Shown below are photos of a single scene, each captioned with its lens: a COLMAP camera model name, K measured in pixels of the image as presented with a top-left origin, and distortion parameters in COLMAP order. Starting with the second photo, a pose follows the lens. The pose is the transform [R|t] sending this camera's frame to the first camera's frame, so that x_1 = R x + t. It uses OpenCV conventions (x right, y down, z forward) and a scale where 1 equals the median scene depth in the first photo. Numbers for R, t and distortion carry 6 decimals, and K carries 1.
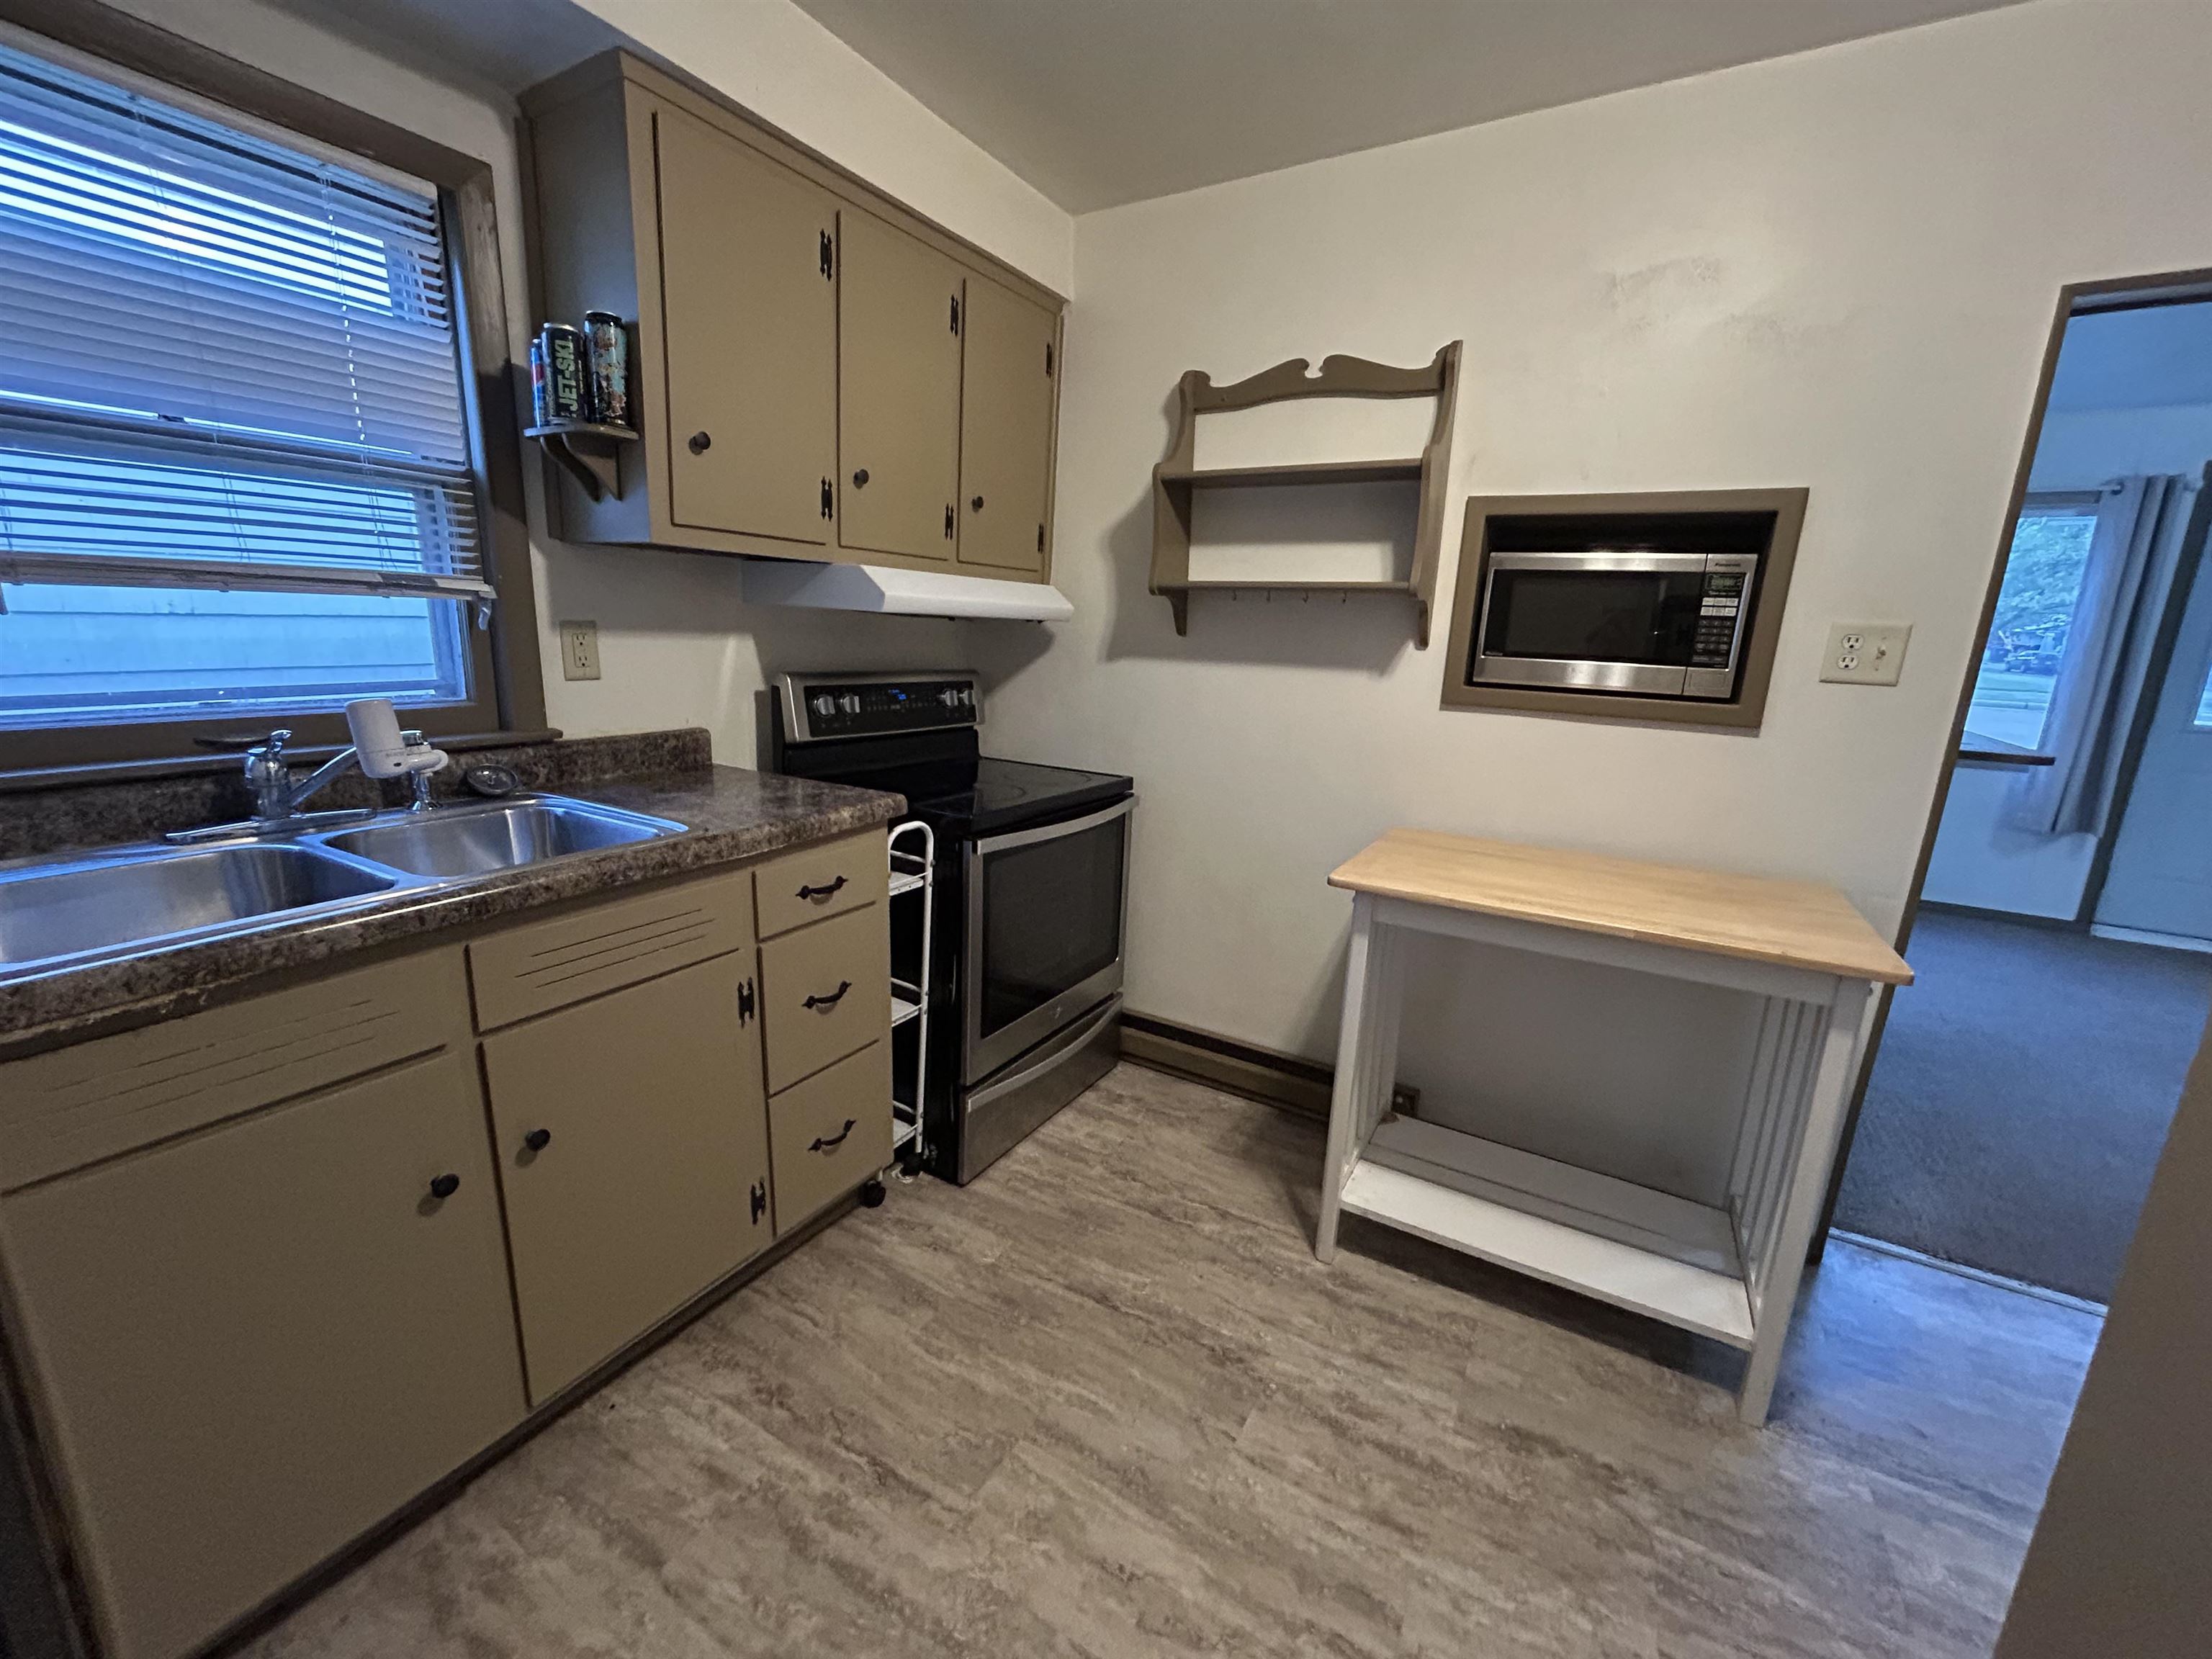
lens RADIAL K [[890.6, 0, 1100.8], [0, 890.6, 835.7], [0, 0, 1]] dist [0.001811, 0.000523]
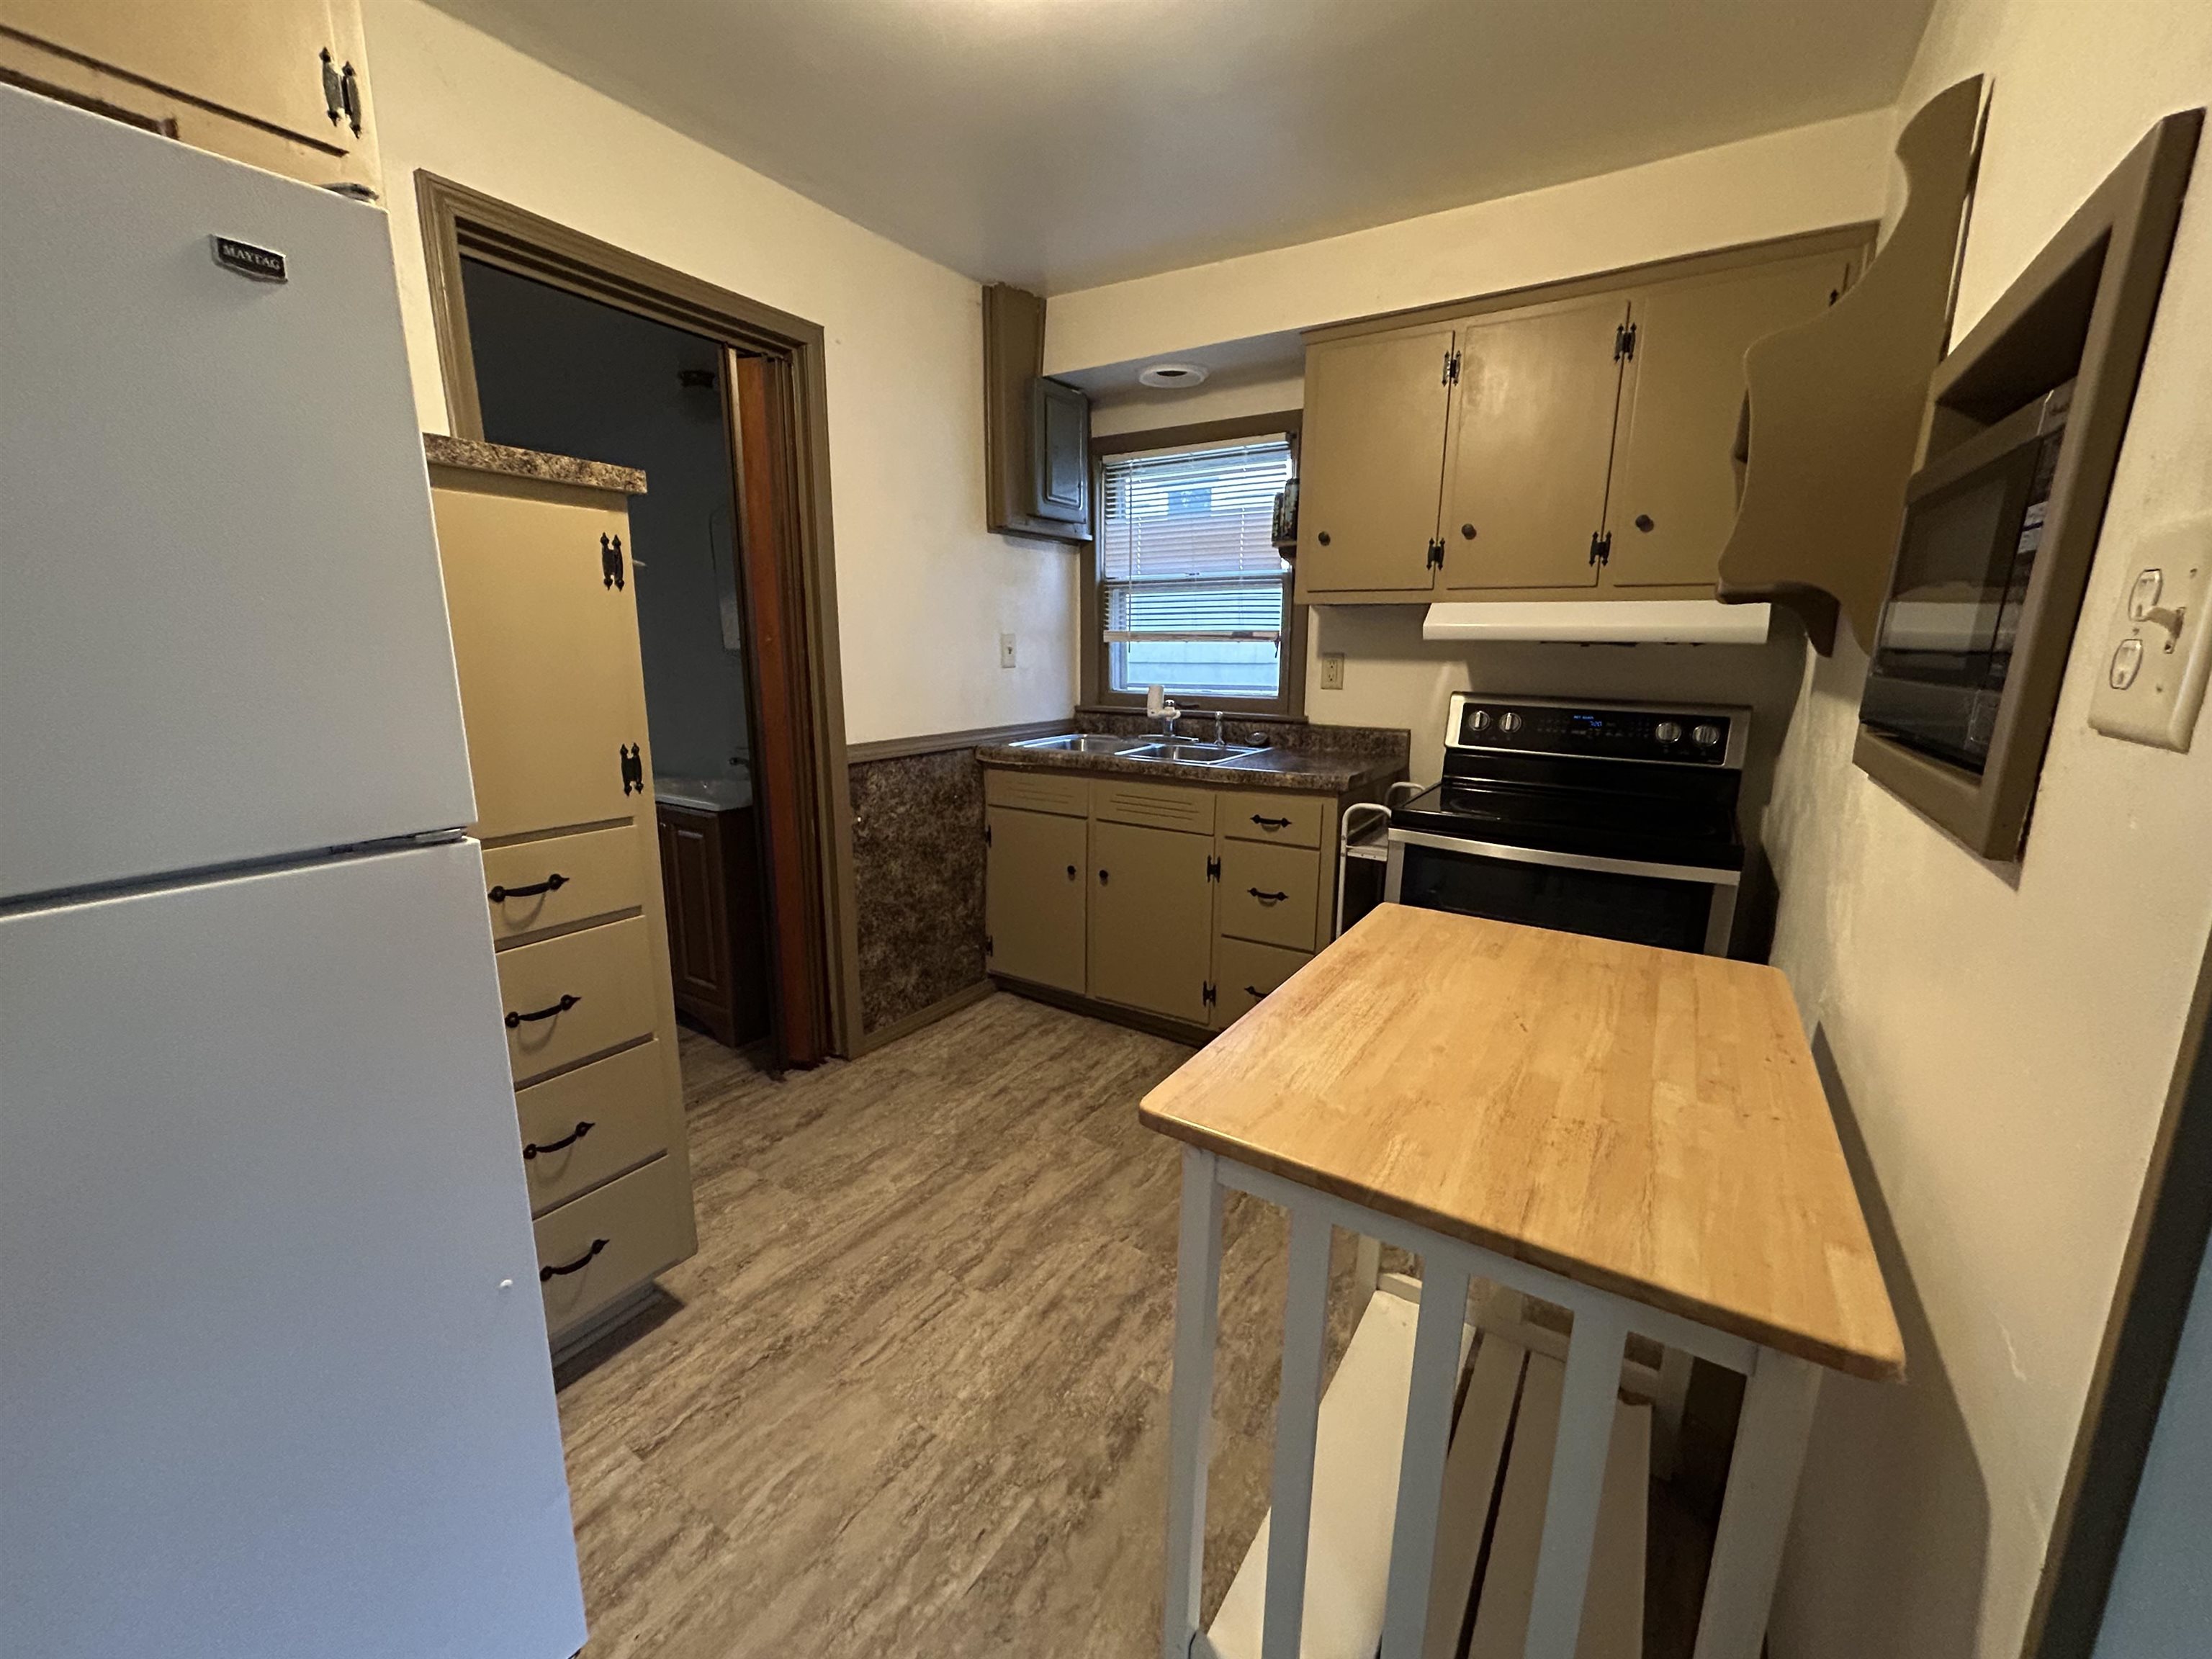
lens RADIAL K [[890.6, 0, 1100.8], [0, 890.6, 835.7], [0, 0, 1]] dist [0.001811, 0.000523]
pose [[-0.035737, 0.175000, -0.983920, 1.359005], [-0.240384, 0.954137, 0.178434, -0.135599], [0.970020, 0.242895, 0.007969, 0.807336]]
